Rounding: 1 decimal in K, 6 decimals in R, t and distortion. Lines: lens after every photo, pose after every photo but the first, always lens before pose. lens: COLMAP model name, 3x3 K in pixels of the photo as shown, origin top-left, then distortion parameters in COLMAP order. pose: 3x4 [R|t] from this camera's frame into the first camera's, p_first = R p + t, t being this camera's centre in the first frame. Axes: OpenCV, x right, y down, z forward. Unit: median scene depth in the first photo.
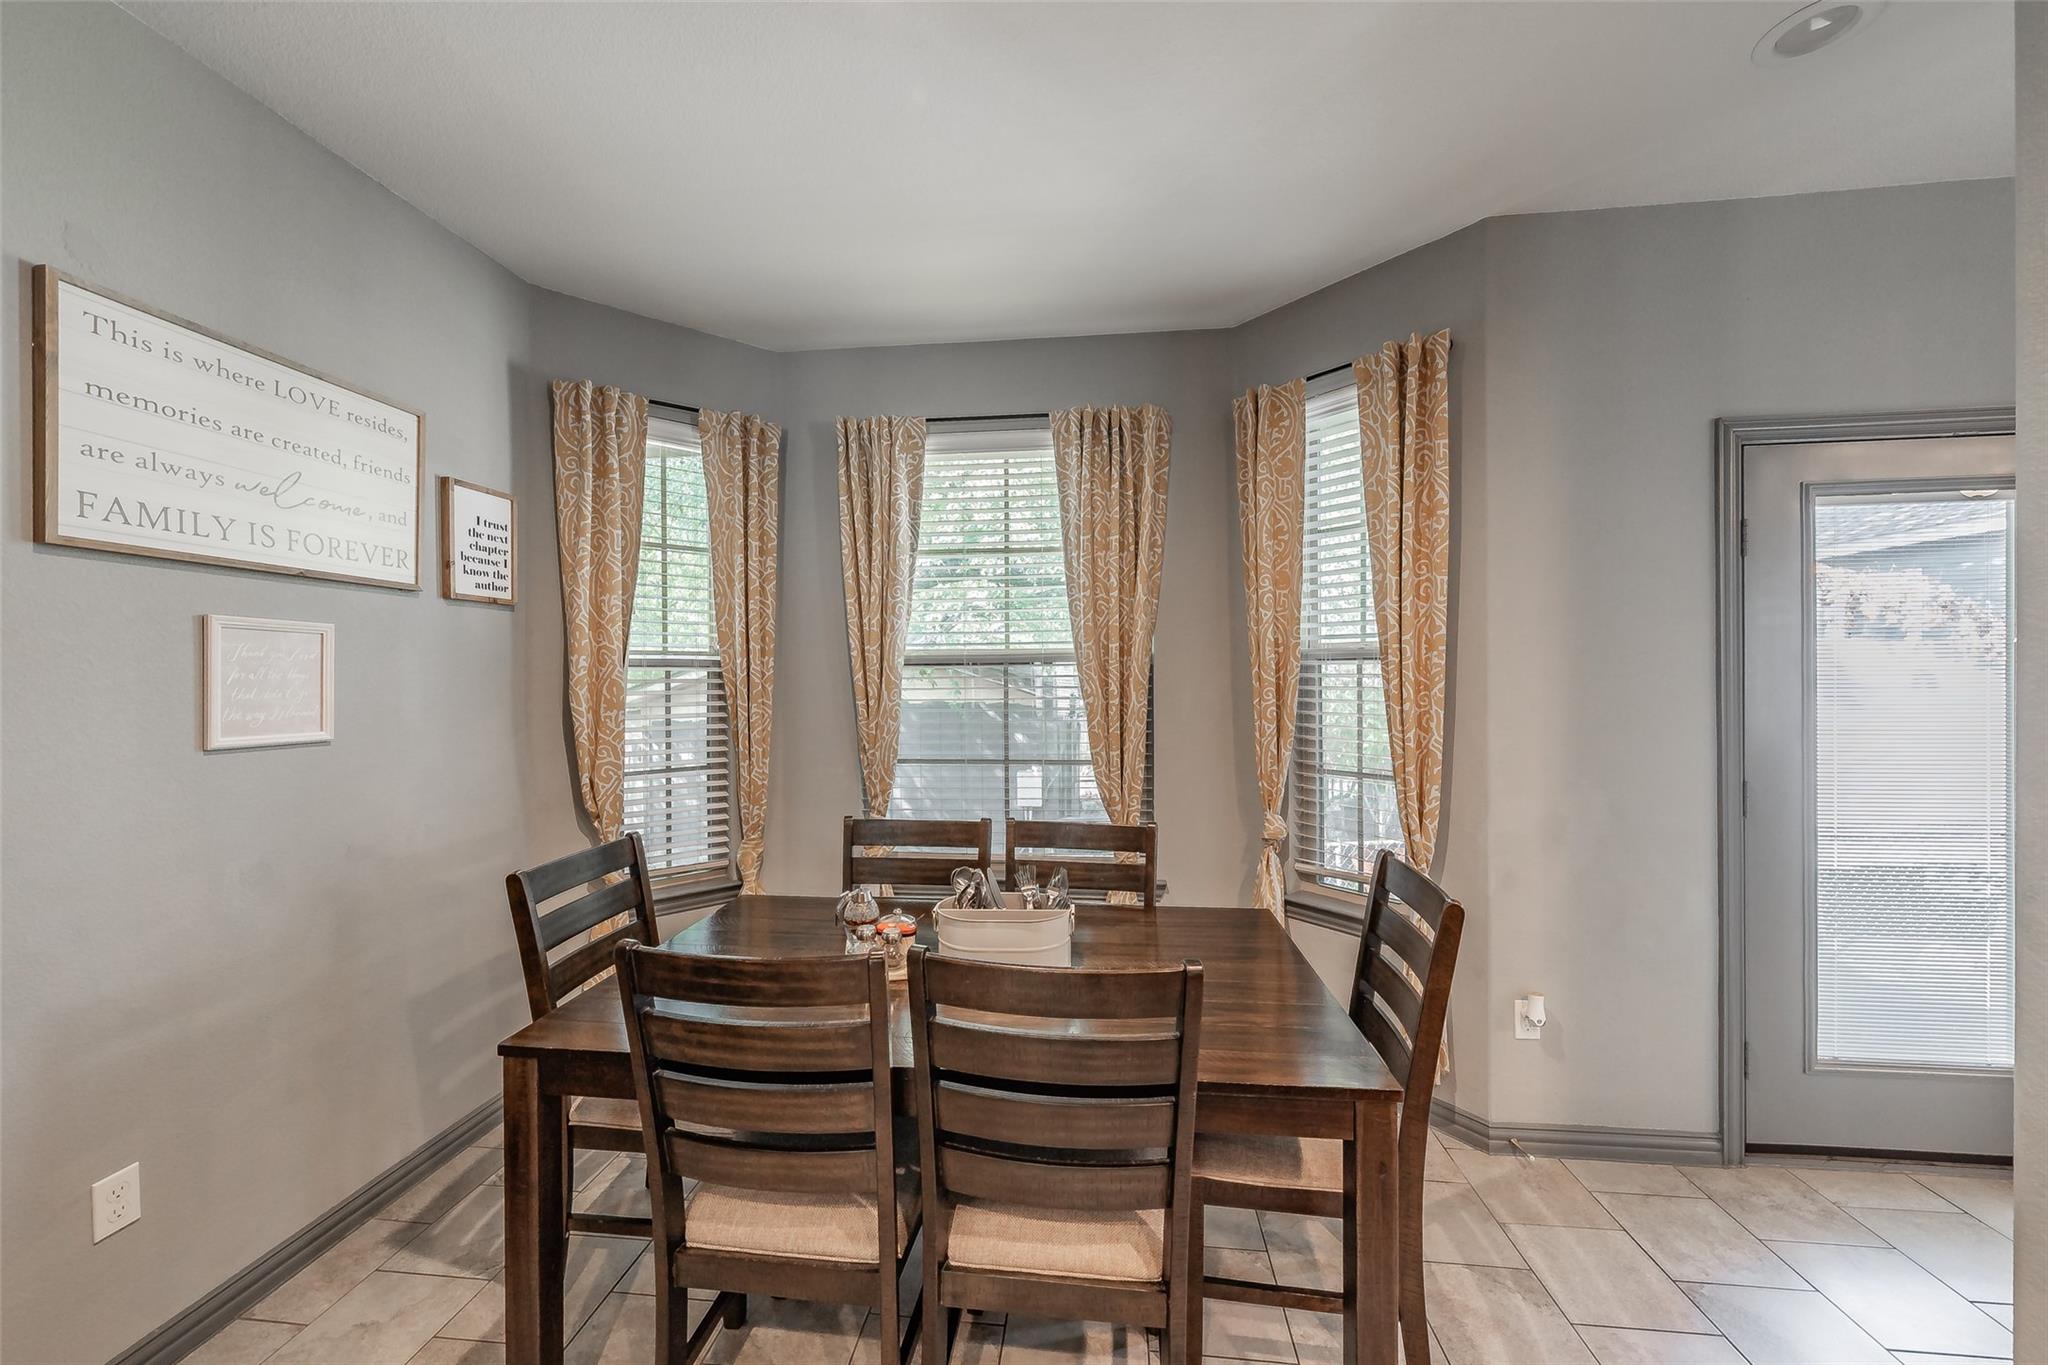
lens RADIAL K [[755.2, 0, 1009.7], [0, 755.2, 673.0], [0, 0, 1]] dist [-0.001278, -0.000068]
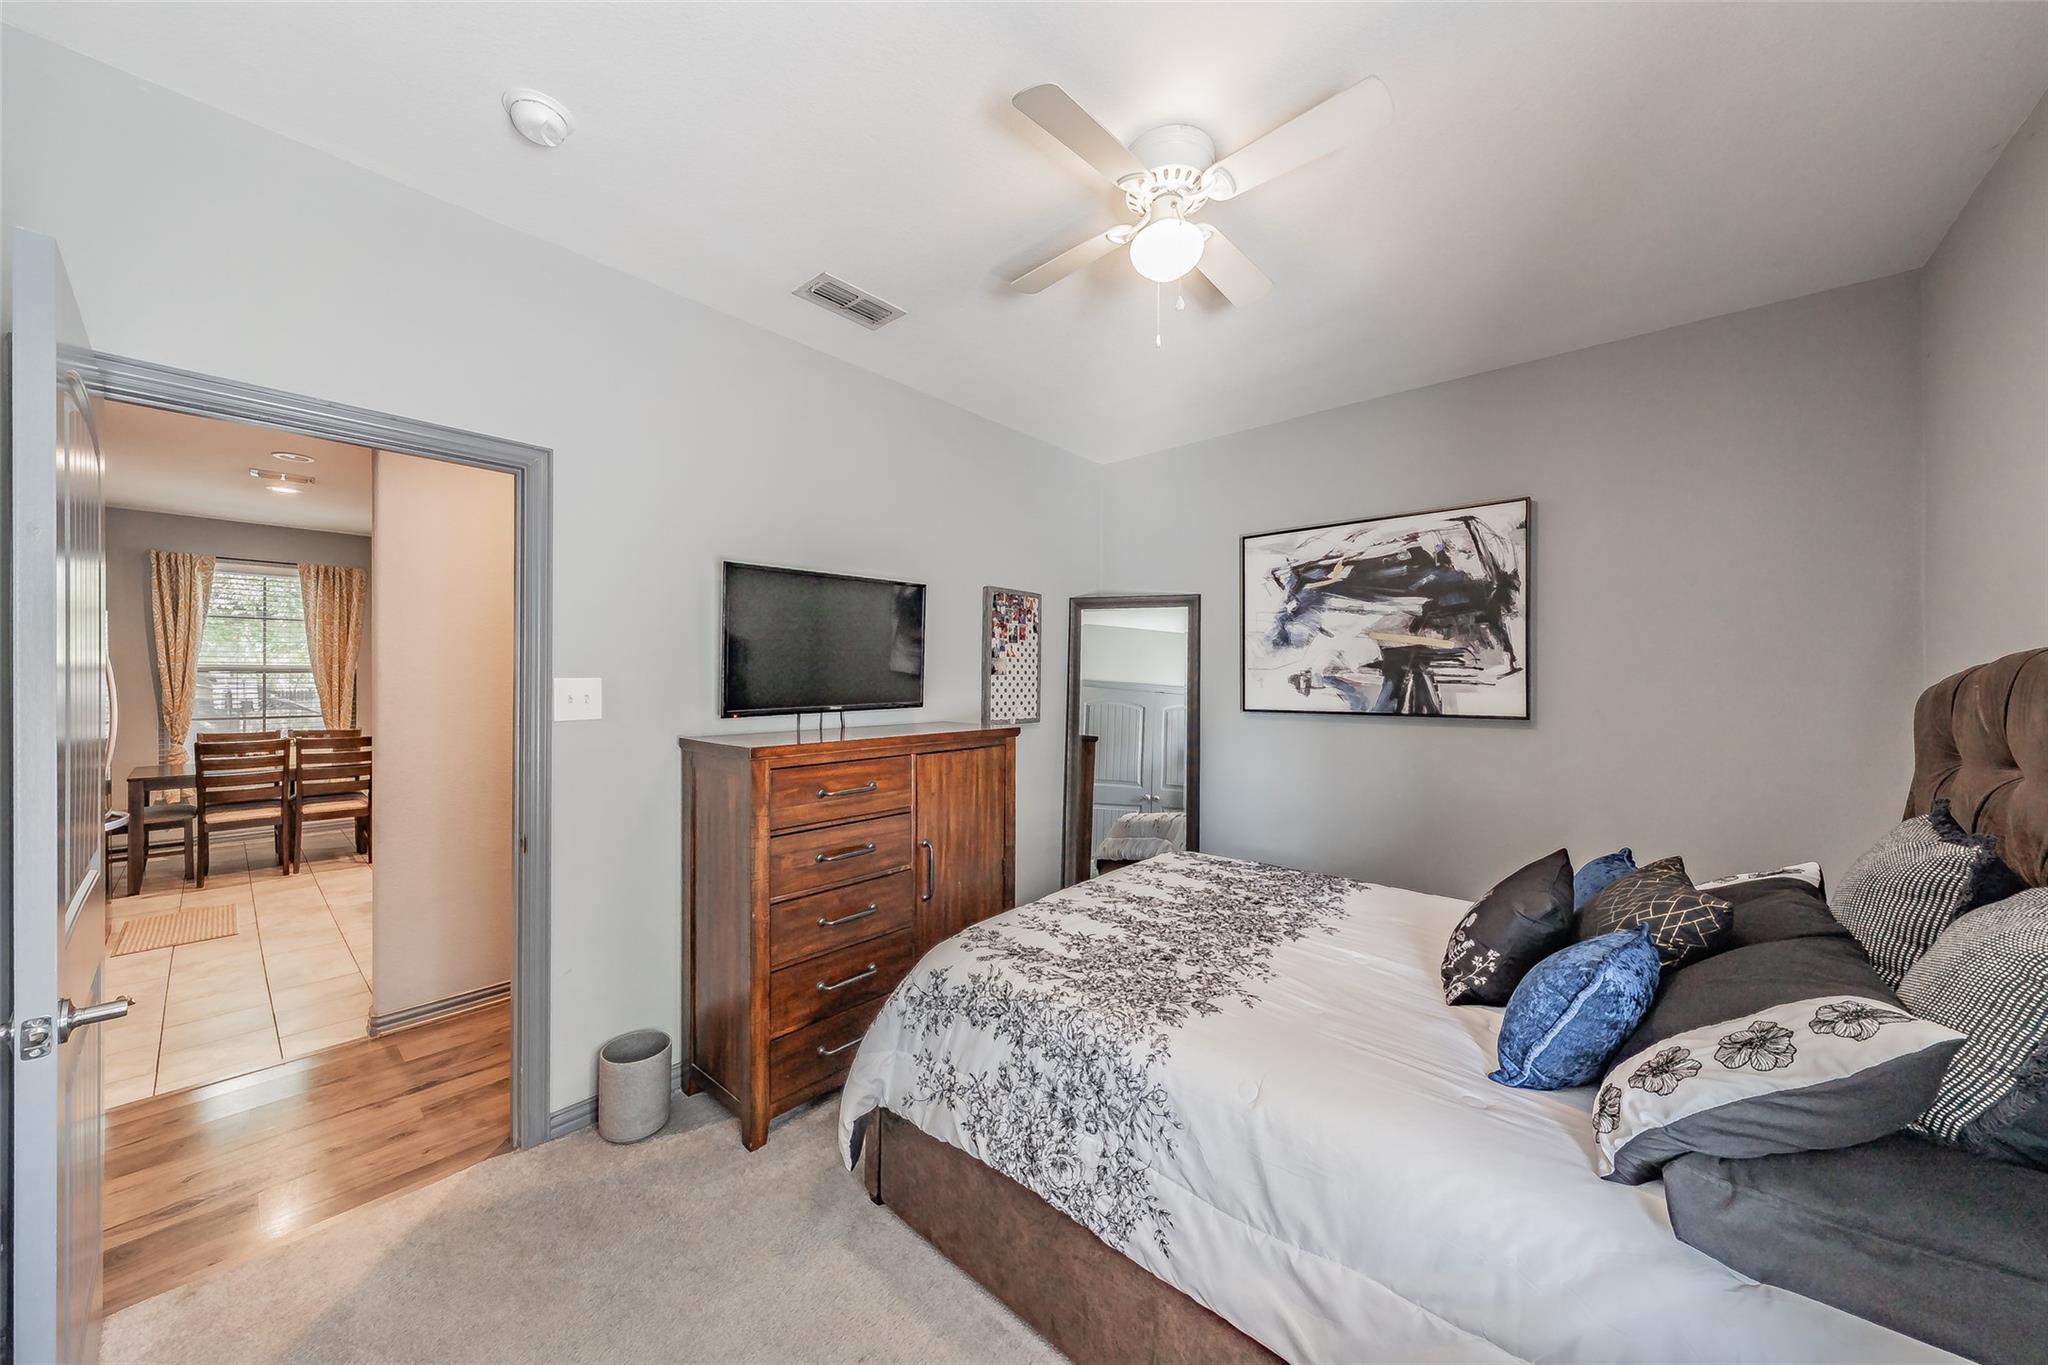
lens RADIAL K [[724.7, 0, 1024.0], [0, 724.7, 682.5], [0, 0, 1]] dist [-0.000630, -0.000097]
pose [[0.569355, 0.005225, 0.822075, -0.496077], [-0.008659, 0.999962, -0.000358, -0.000474], [-0.822046, -0.006914, 0.569379, -2.059711]]
